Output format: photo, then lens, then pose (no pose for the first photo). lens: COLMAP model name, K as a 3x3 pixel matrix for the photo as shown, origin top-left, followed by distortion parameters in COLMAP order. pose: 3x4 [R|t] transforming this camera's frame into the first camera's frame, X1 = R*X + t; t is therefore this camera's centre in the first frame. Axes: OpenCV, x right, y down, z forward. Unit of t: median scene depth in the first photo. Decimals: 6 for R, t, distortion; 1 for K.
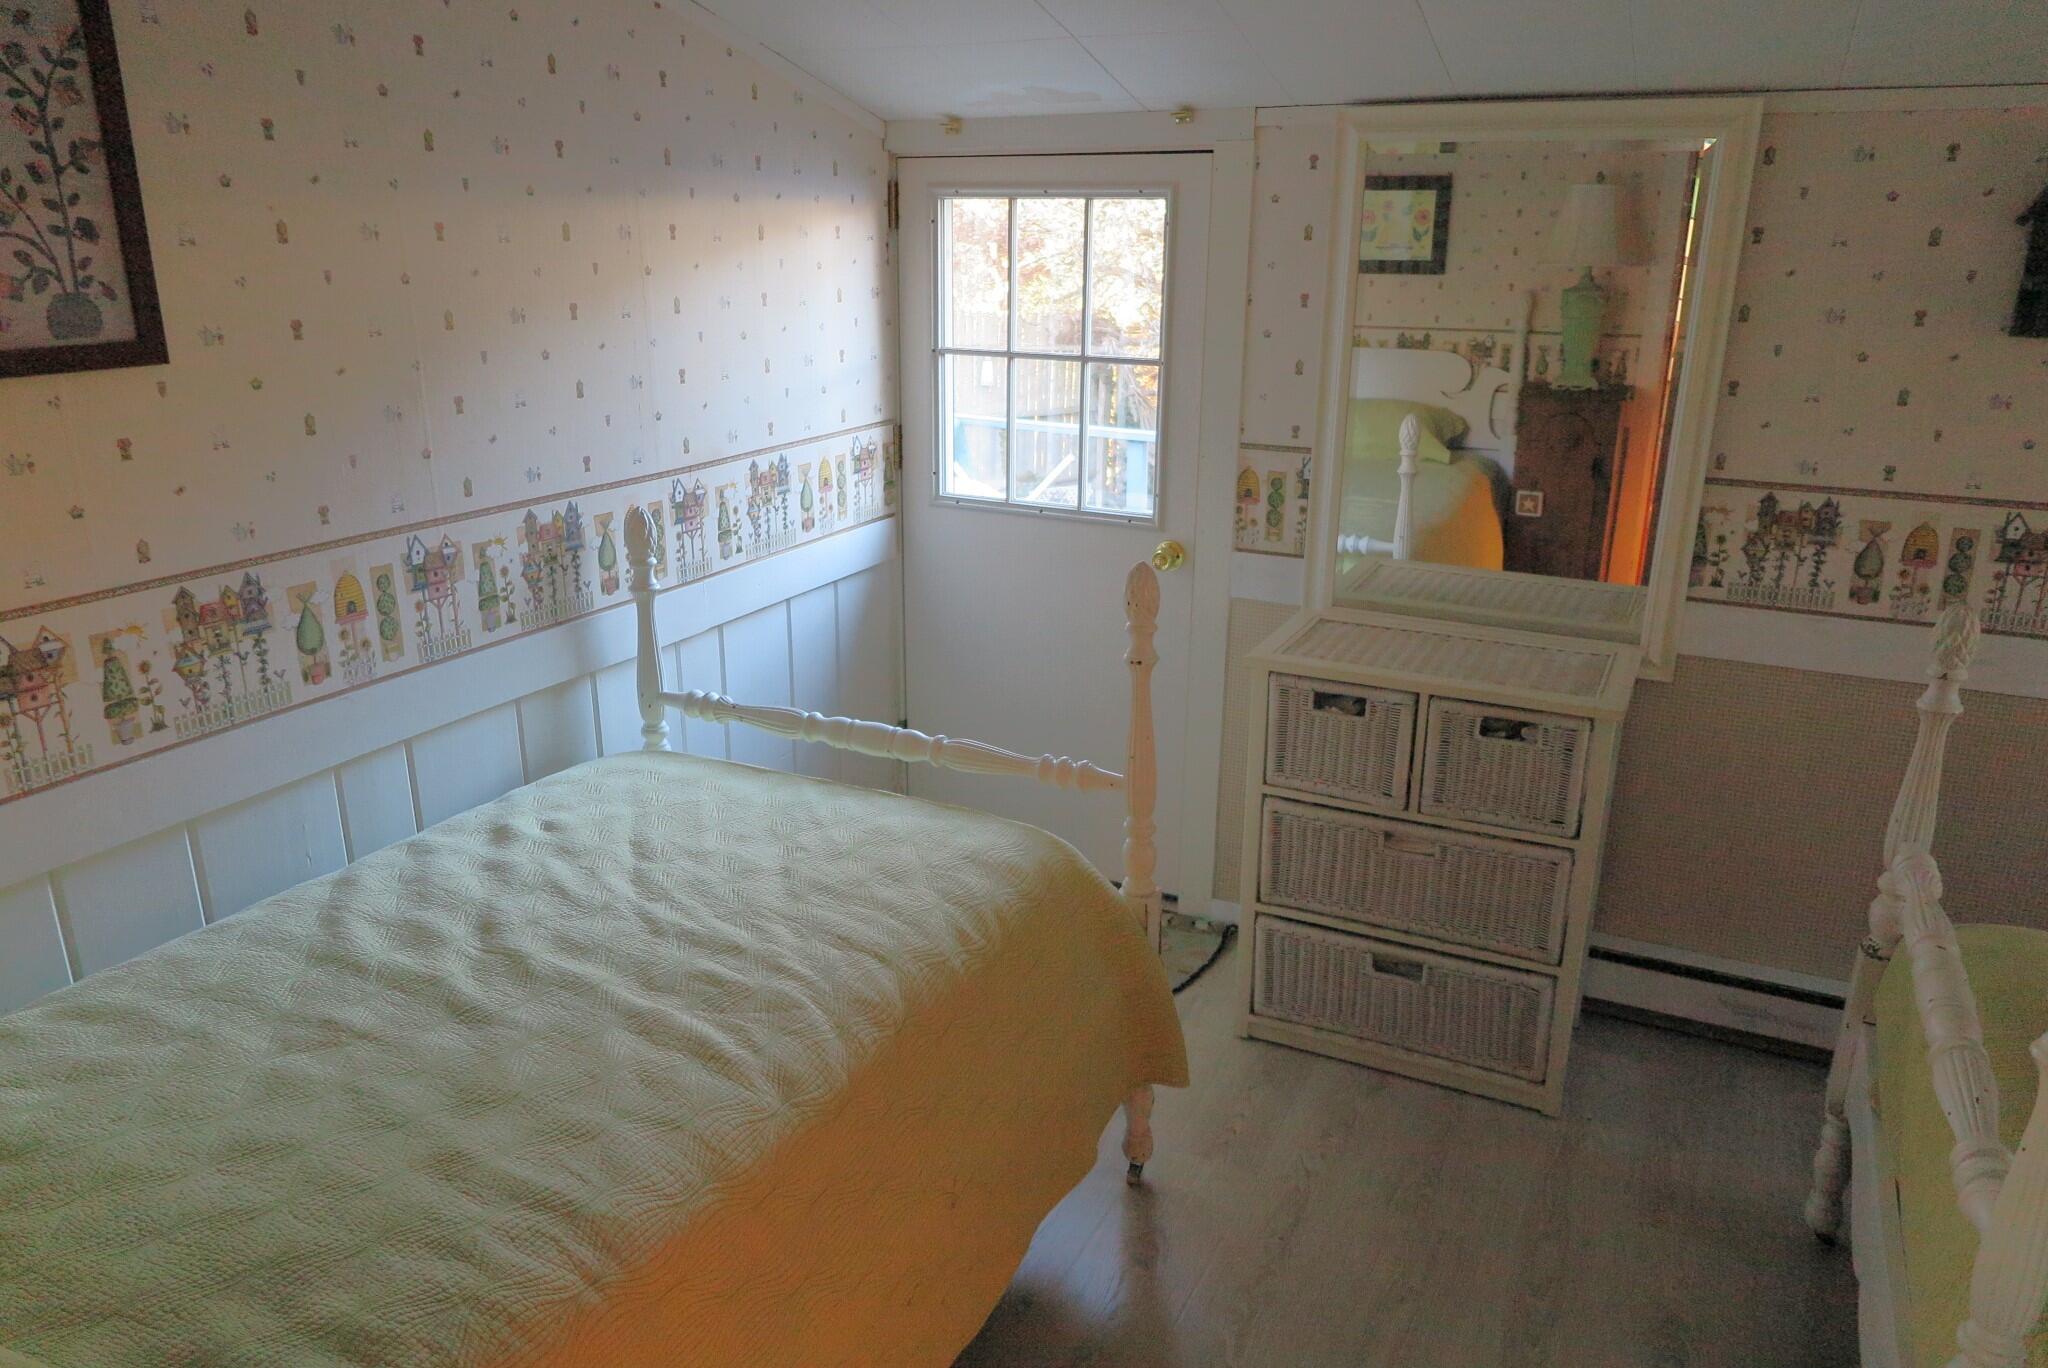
lens RADIAL K [[1413.1, 0, 1023.2], [0, 1413.1, 689.7], [0, 0, 1]] dist [-0.015141, 0.010109]
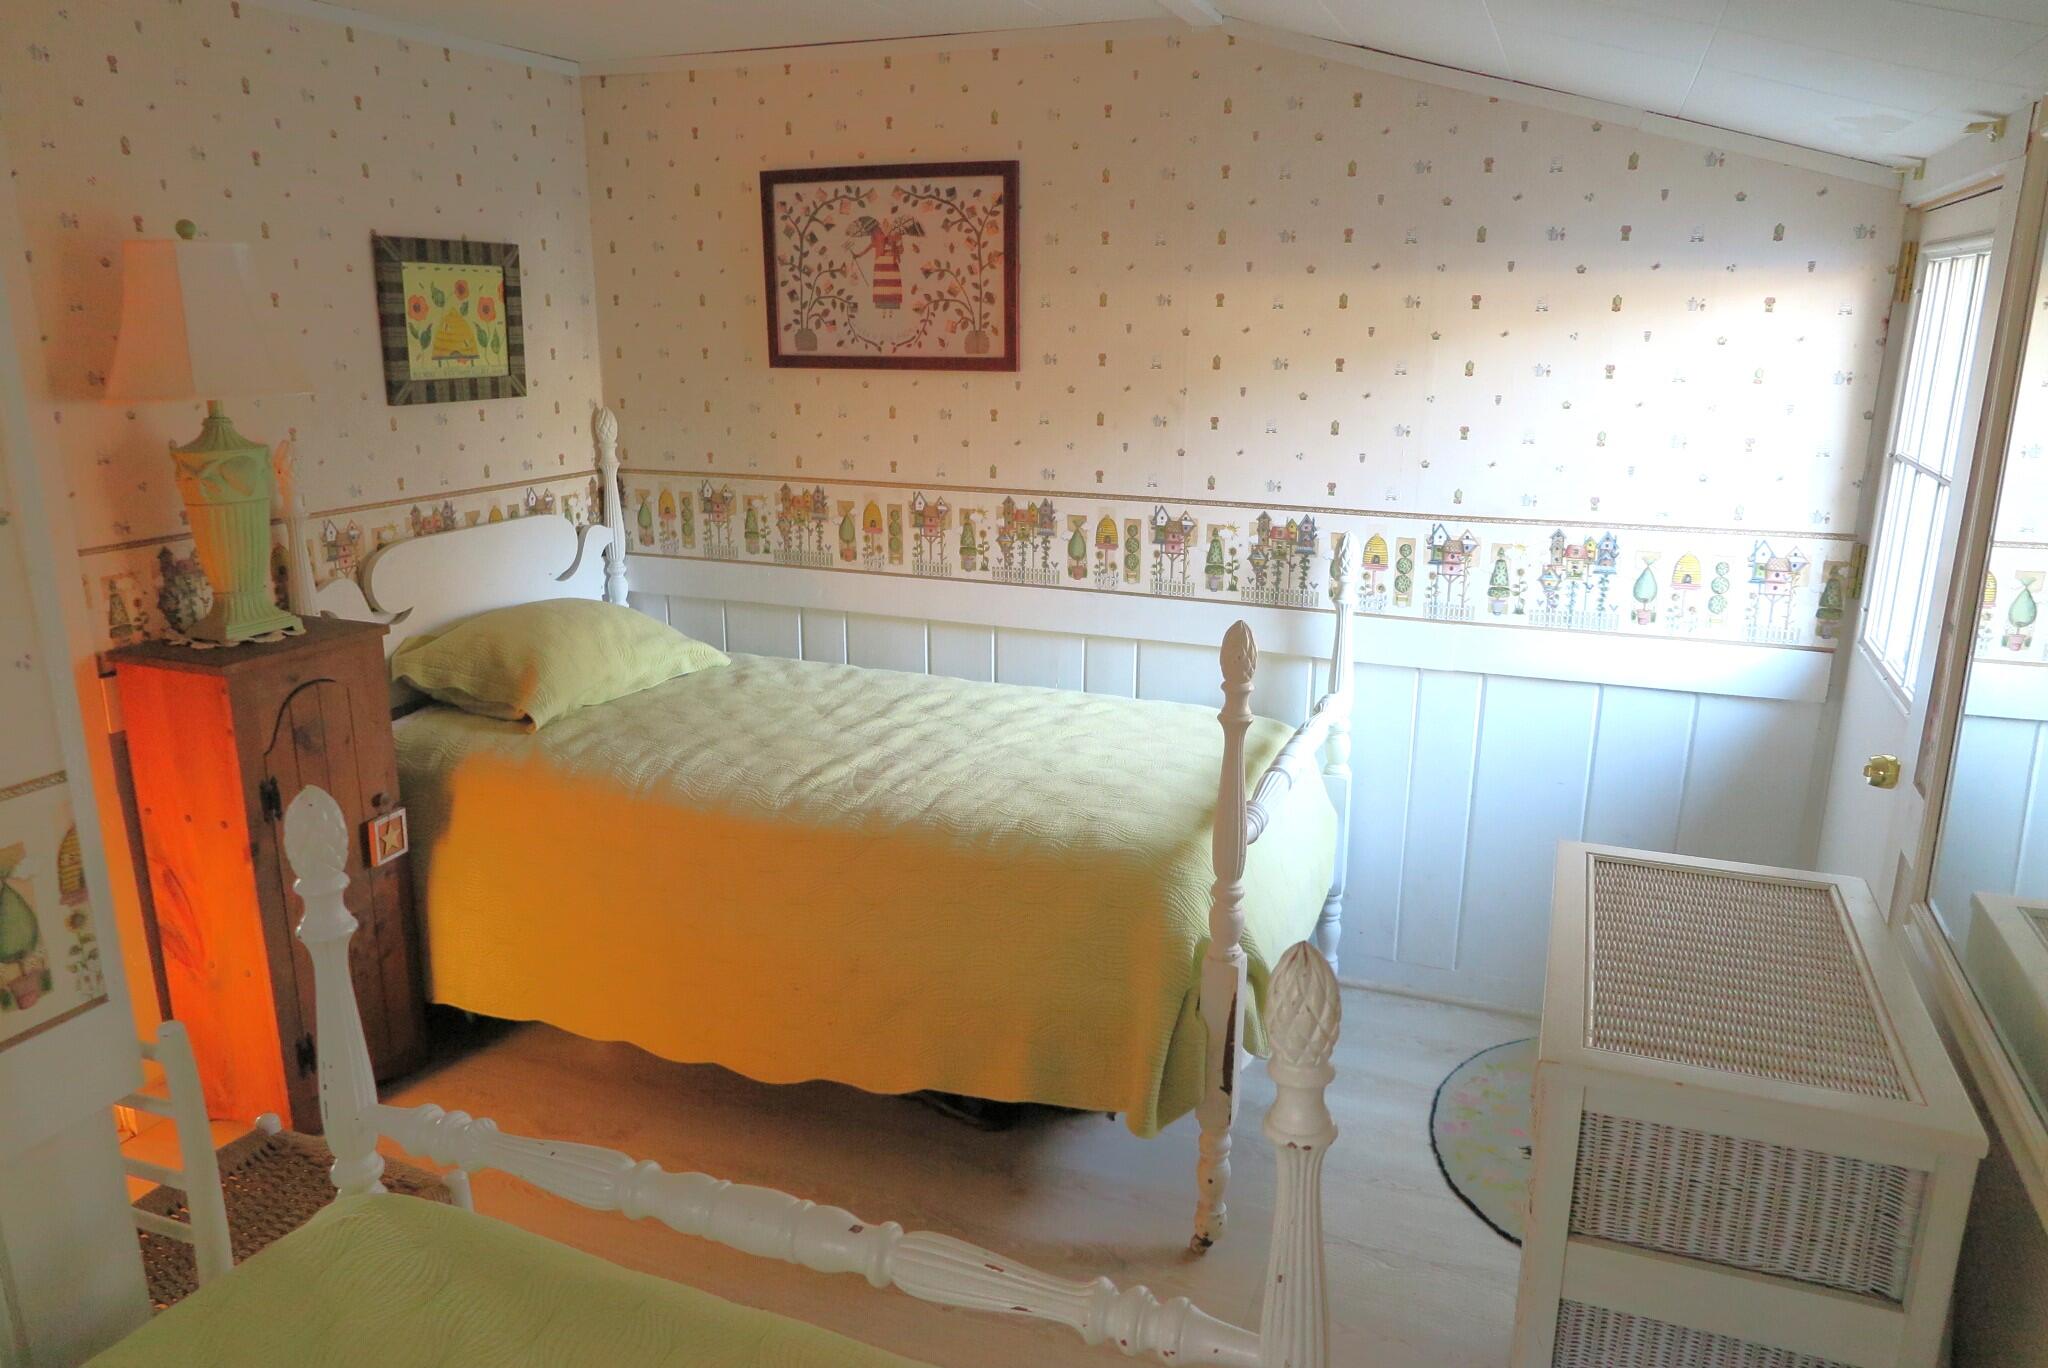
lens RADIAL K [[1413.1, 0, 1022.3], [0, 1413.1, 680.9], [0, 0, 1]] dist [-0.015141, 0.010109]
pose [[0.080154, 0.256334, -0.963259, 1.043991], [-0.312475, 0.924119, 0.219917, -0.225678], [0.946538, 0.283367, 0.154170, 0.713906]]
